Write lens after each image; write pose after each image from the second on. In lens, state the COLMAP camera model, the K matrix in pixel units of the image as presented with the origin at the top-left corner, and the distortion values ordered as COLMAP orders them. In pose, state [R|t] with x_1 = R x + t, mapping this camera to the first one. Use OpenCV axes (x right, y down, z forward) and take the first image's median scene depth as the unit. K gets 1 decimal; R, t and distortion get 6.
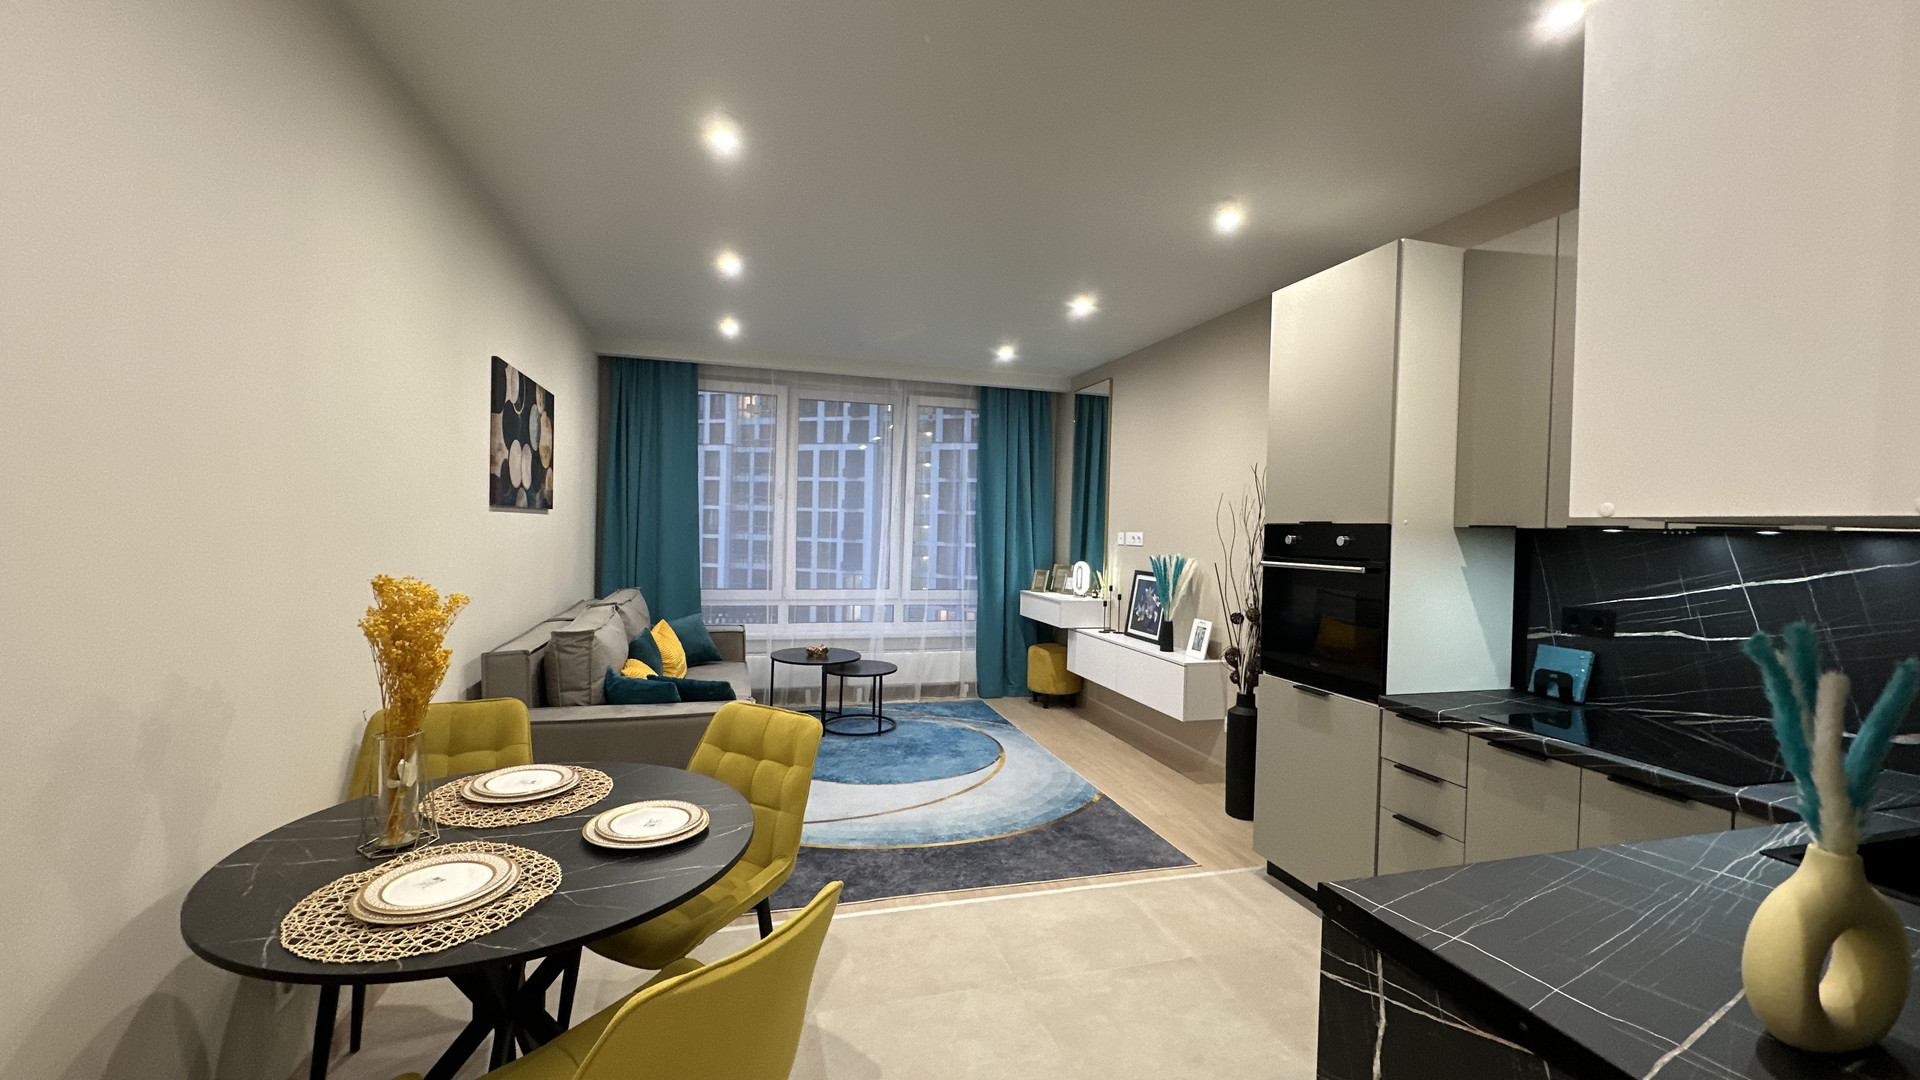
lens RADIAL K [[763.4, 0, 960.0], [0, 763.4, 540.0], [0, 0, 1]] dist [0.000322, 0.000146]
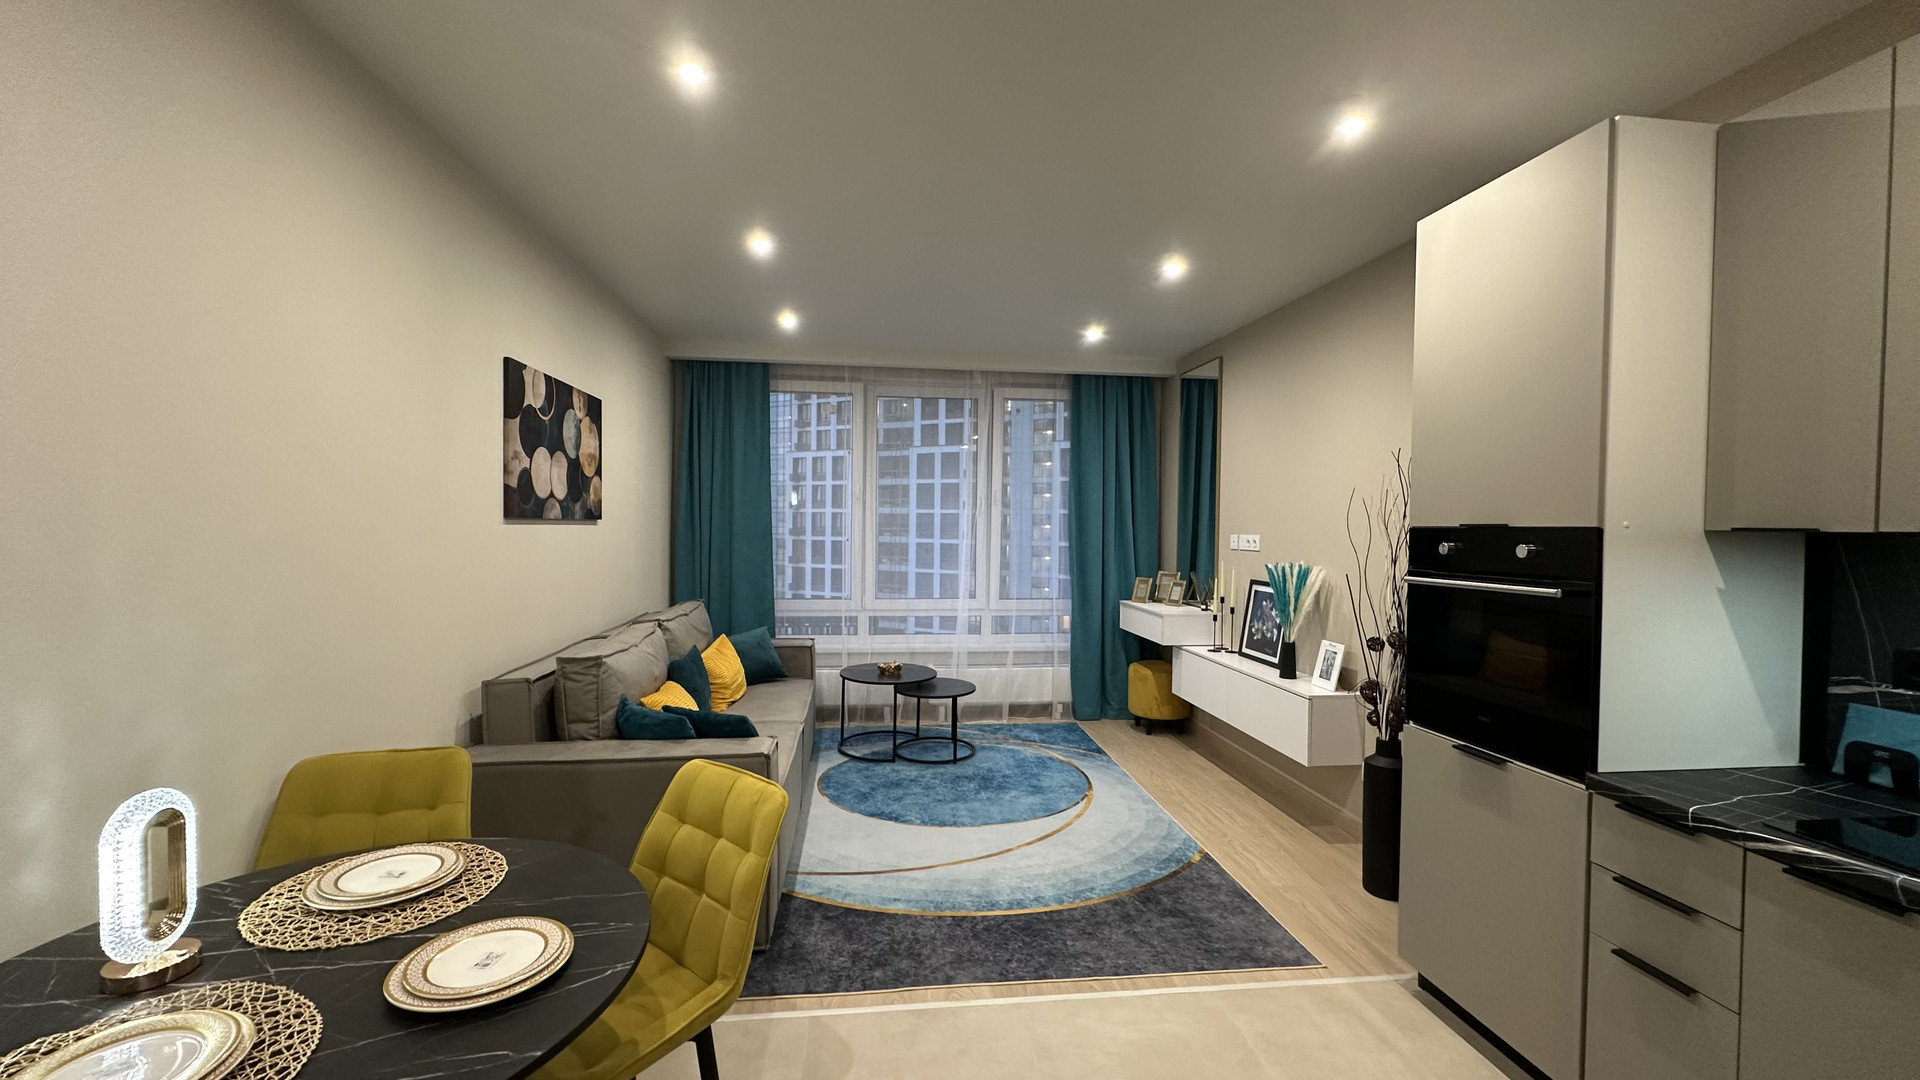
lens RADIAL K [[763.4, 0, 960.0], [0, 763.4, 540.0], [0, 0, 1]] dist [0.000322, 0.000146]
pose [[0.986760, -0.010728, -0.161831, 0.054046], [0.010744, 0.999942, -0.000776, -0.008369], [0.161830, -0.000973, 0.986818, 0.119178]]
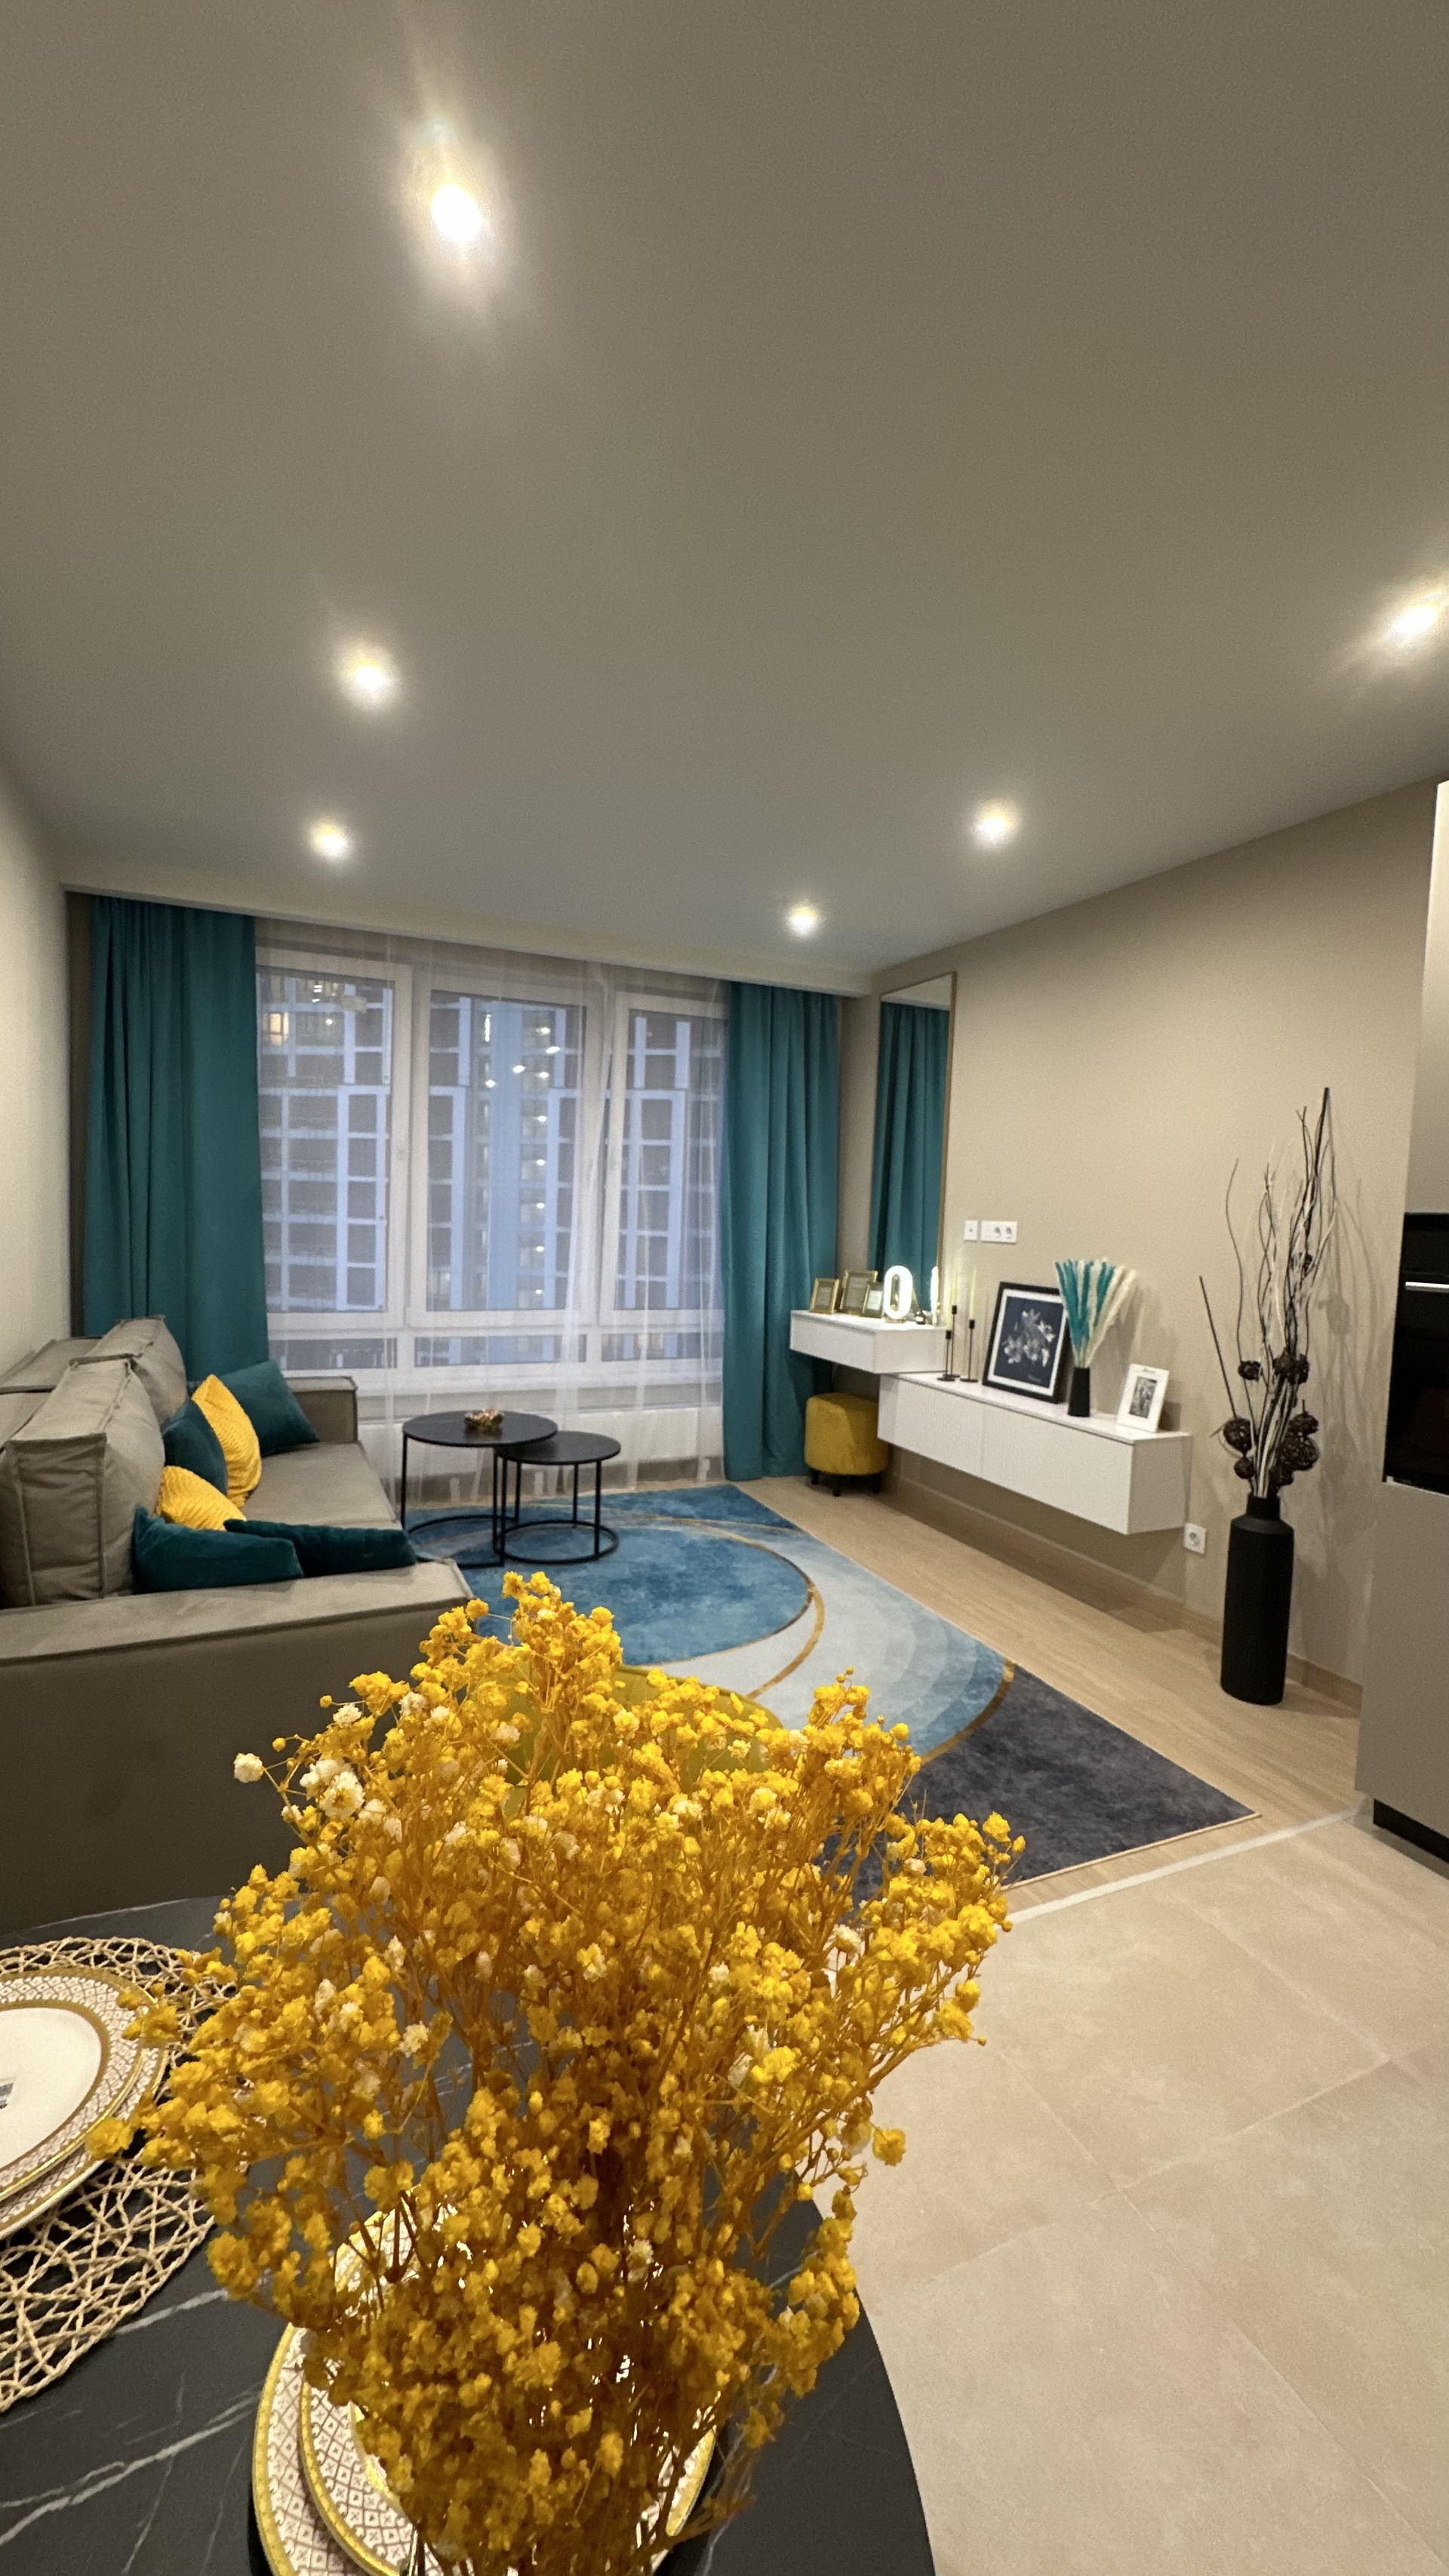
lens RADIAL K [[1029.9, 0, 724.4], [0, 1029.9, 1281.8], [0, 0, 1]] dist [-0.004180, -0.000142]
pose [[0.990379, -0.001089, 0.138374, -0.128047], [-0.006658, 0.998436, 0.055511, -0.006663], [-0.138218, -0.055898, 0.988823, 0.222944]]
